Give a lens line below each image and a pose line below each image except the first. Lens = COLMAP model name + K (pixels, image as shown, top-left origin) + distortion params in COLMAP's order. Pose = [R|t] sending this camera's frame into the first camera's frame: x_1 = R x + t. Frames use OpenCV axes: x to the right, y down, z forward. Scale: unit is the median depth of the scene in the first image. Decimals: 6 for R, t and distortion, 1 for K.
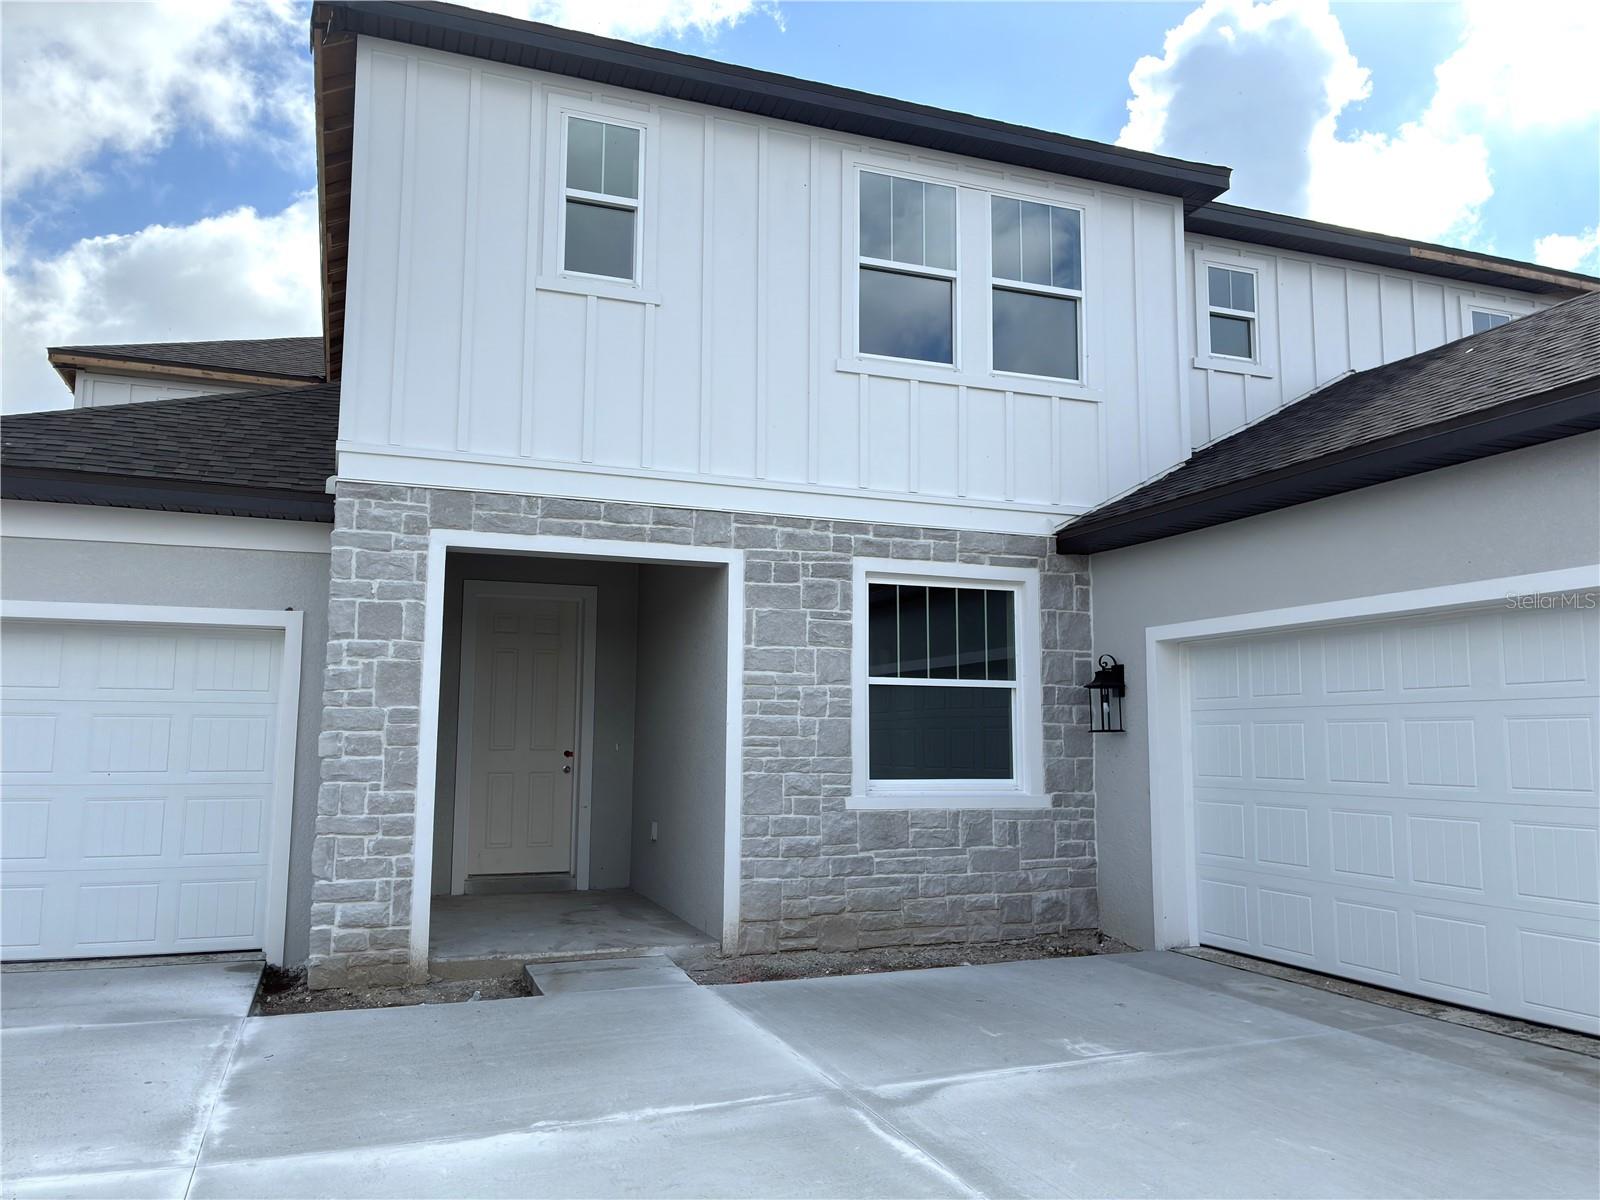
lens RADIAL K [[1205.0, 0, 795.5], [0, 1205.0, 592.0], [0, 0, 1]] dist [0.093353, -0.141671]
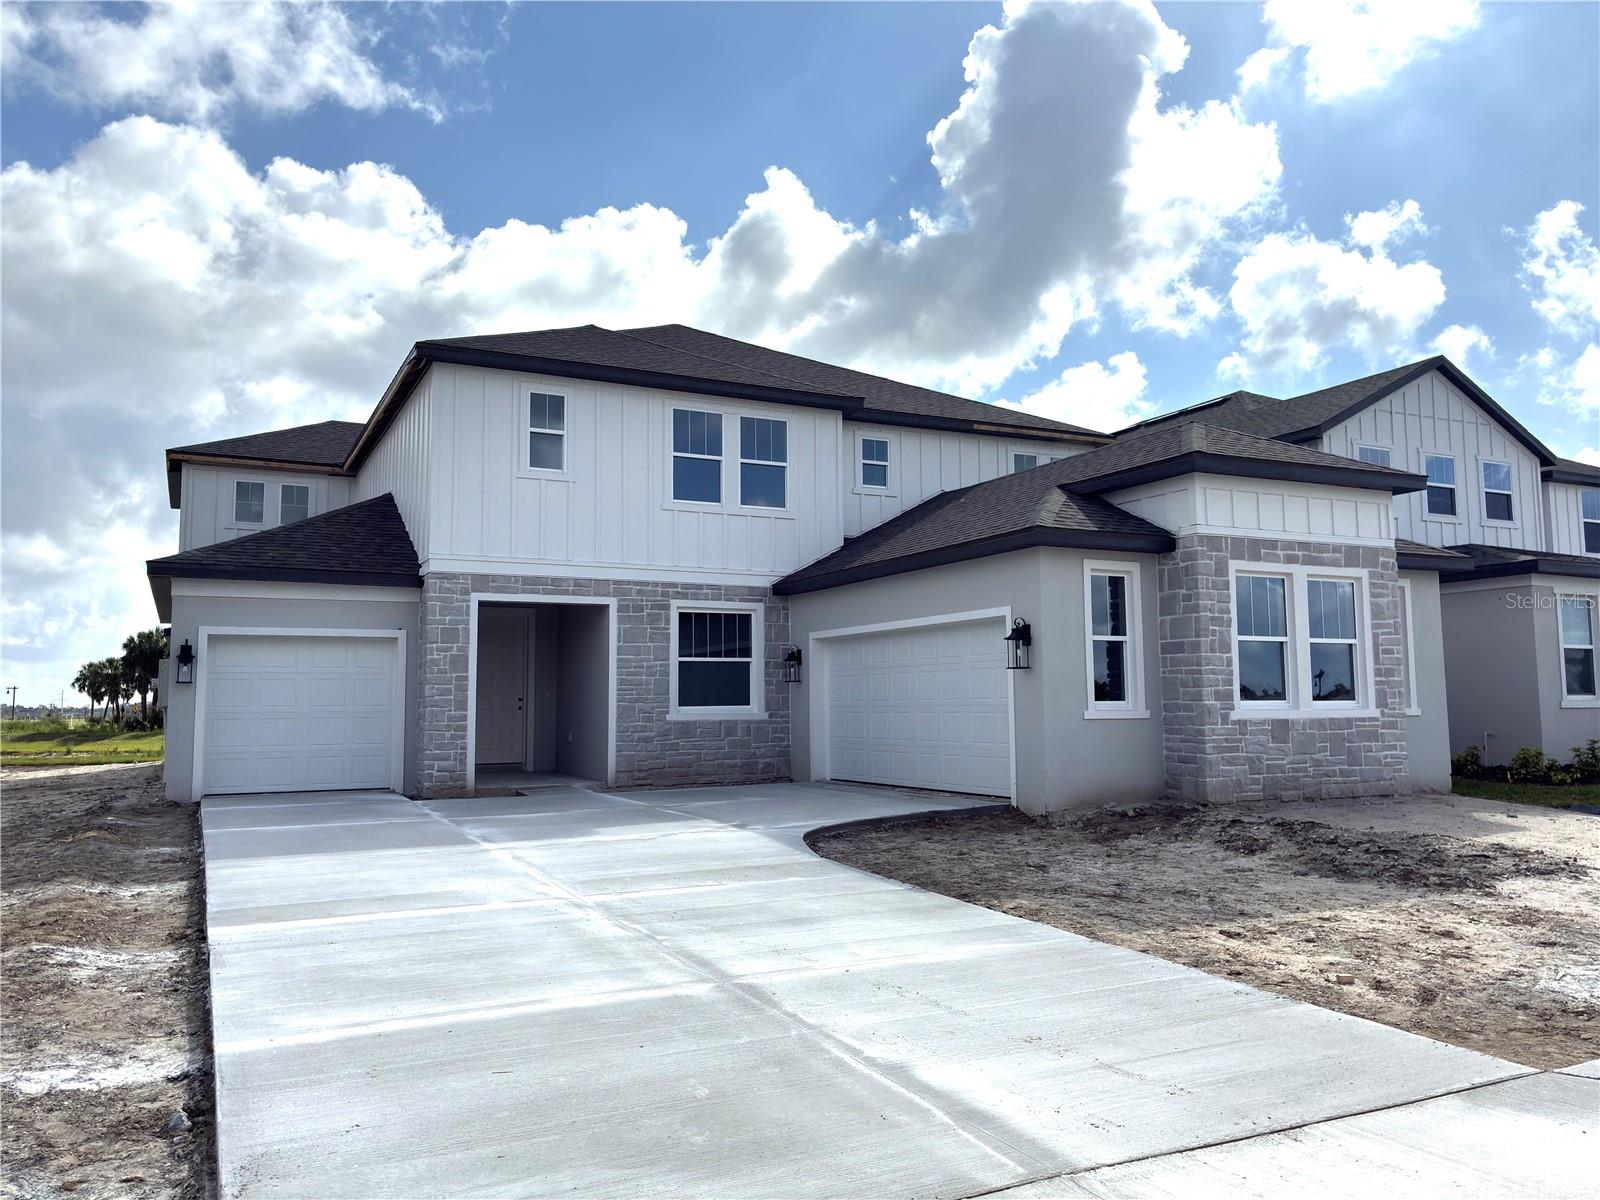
lens RADIAL K [[1205.0, 0, 795.5], [0, 1205.0, 592.0], [0, 0, 1]] dist [0.093353, -0.141671]
pose [[0.994648, -0.004794, 0.103211, 0.047557], [0.001865, 0.999593, 0.028457, -0.100382], [-0.103305, -0.028112, 0.994252, -1.077837]]
